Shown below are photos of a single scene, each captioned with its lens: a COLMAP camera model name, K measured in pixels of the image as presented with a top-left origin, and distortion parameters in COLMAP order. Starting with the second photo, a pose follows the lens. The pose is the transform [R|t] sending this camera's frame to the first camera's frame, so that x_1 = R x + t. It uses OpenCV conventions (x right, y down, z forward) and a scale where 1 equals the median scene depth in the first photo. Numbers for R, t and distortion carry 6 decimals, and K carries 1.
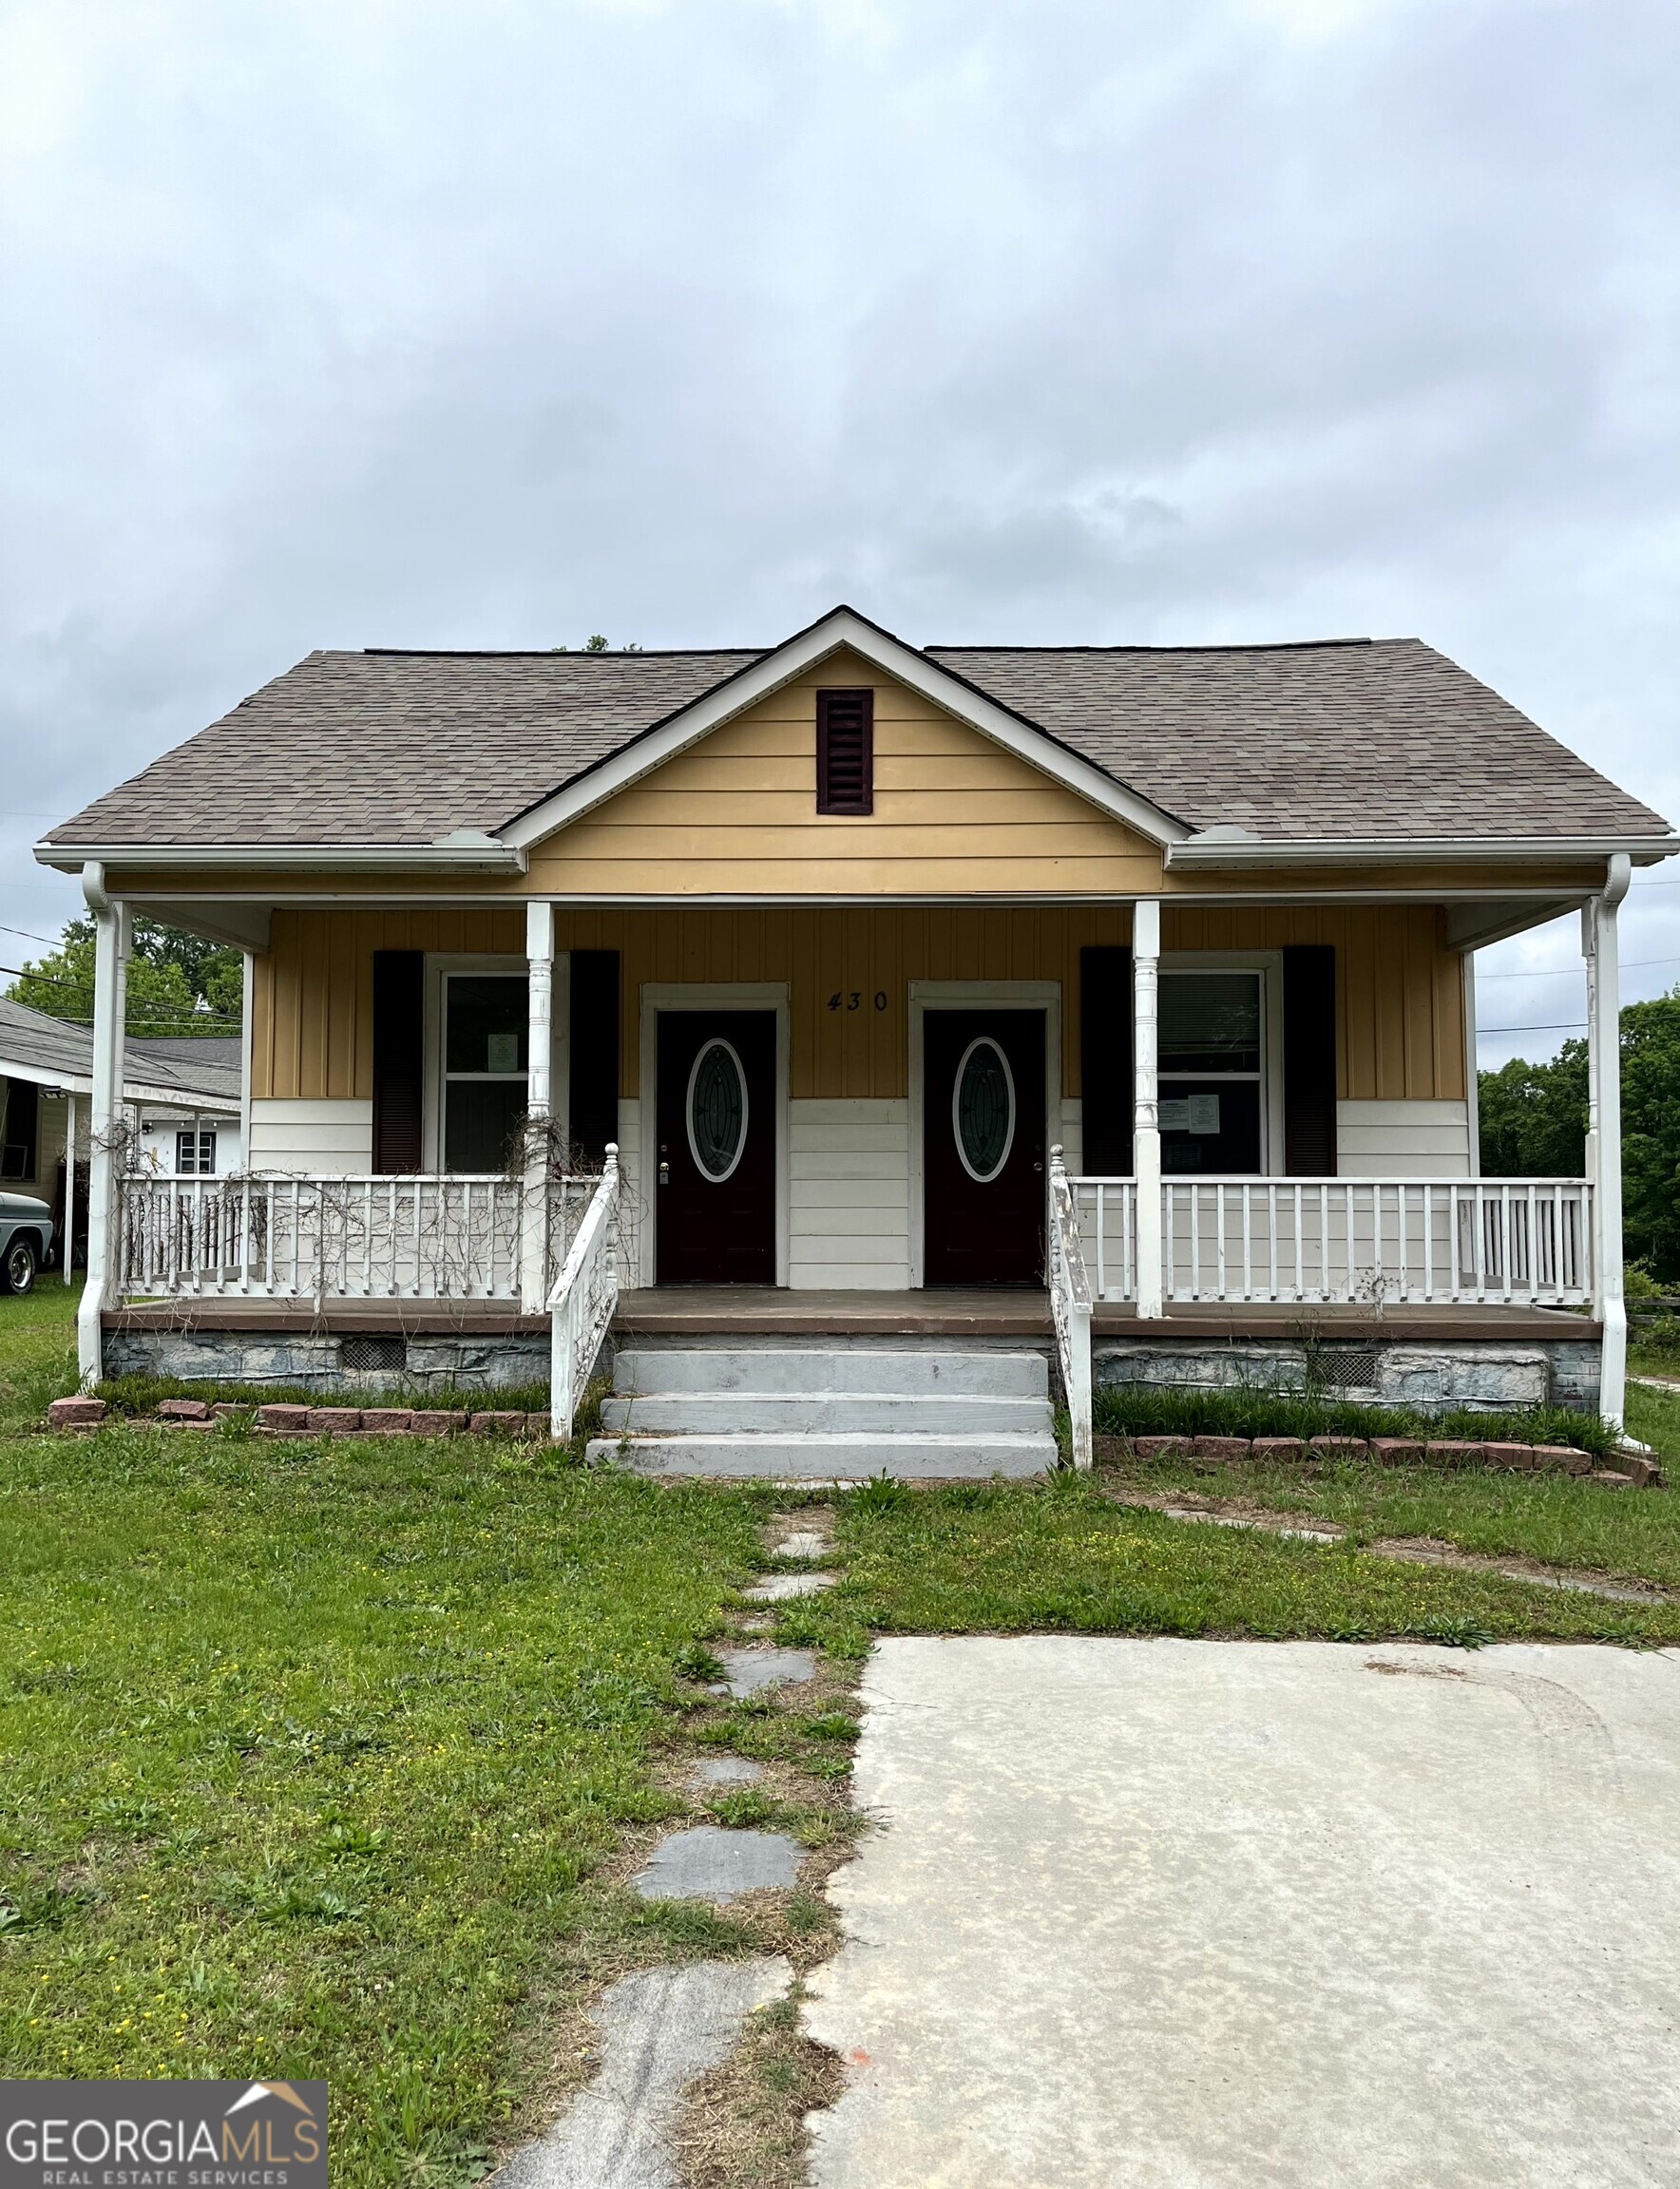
lens RADIAL K [[1683.8, 0, 838.2], [0, 1683.8, 1123.6], [0, 0, 1]] dist [0.066345, -0.096929]
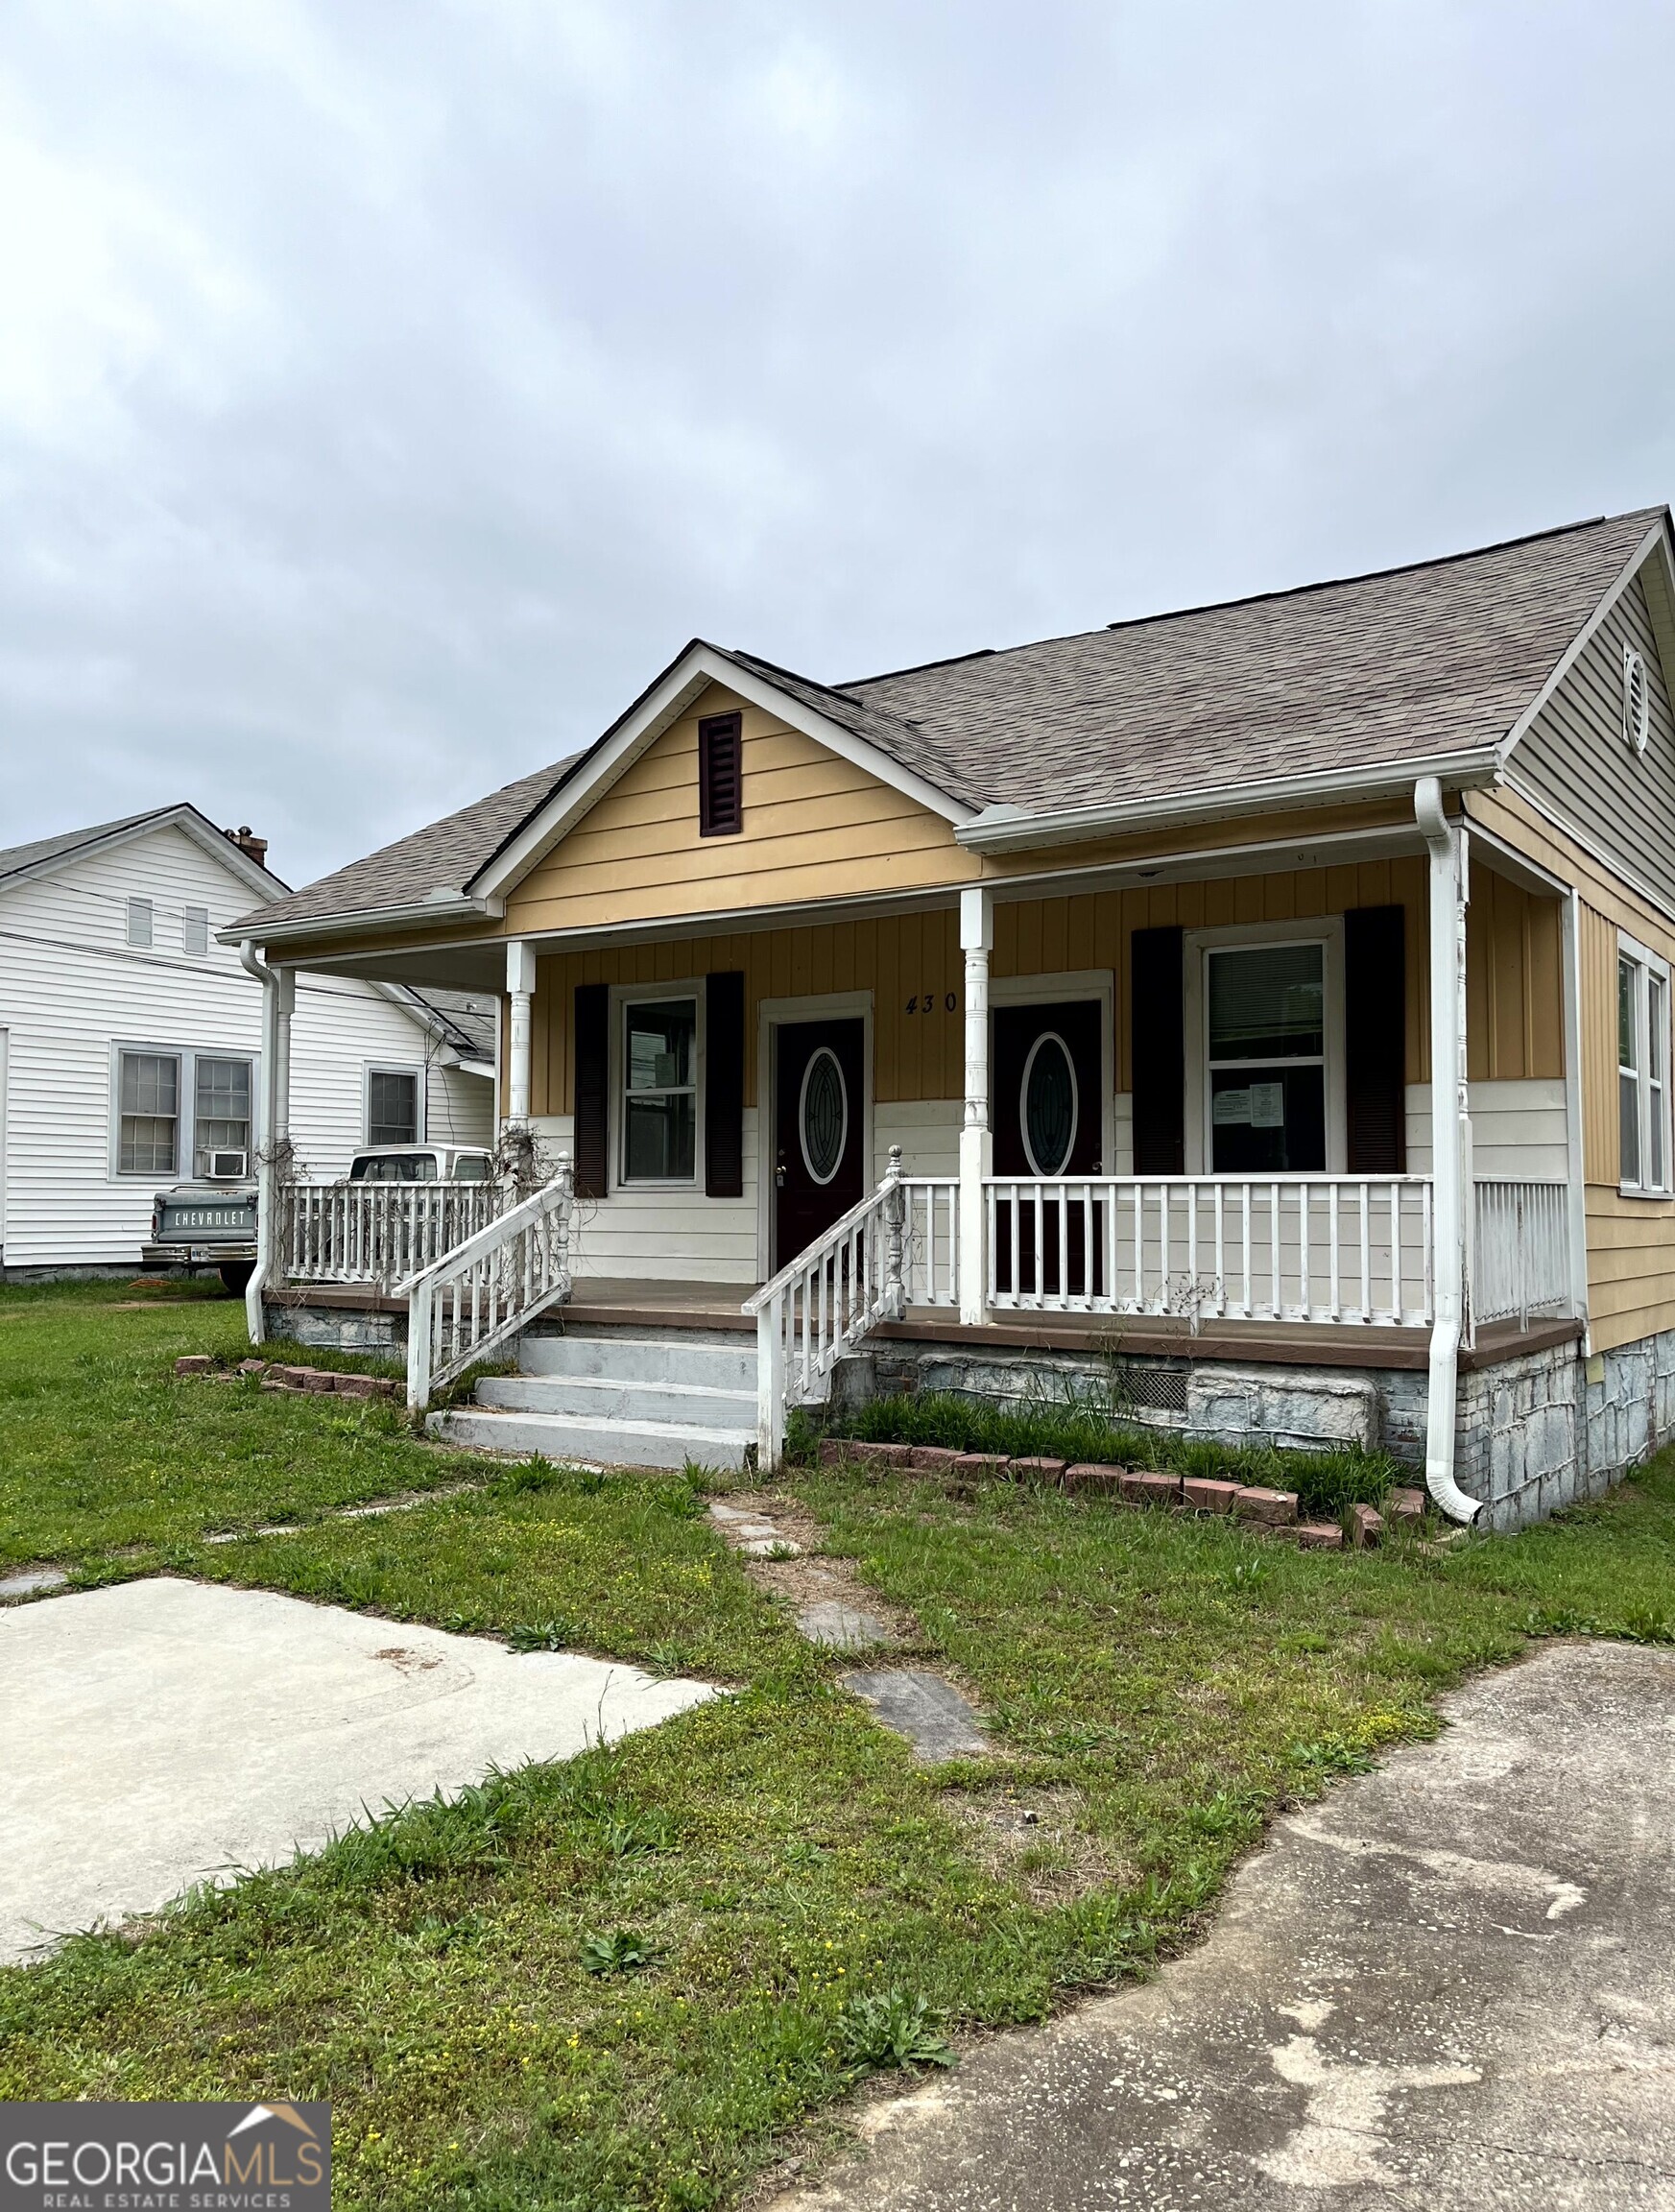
lens RADIAL K [[1701.2, 0, 849.6], [0, 1701.2, 1106.9], [0, 0, 1]] dist [0.066345, -0.096929]
pose [[0.844487, -0.030588, -0.534701, 0.634179], [0.025040, 0.999531, -0.017631, 0.007099], [0.534990, 0.001500, 0.844857, 0.145051]]
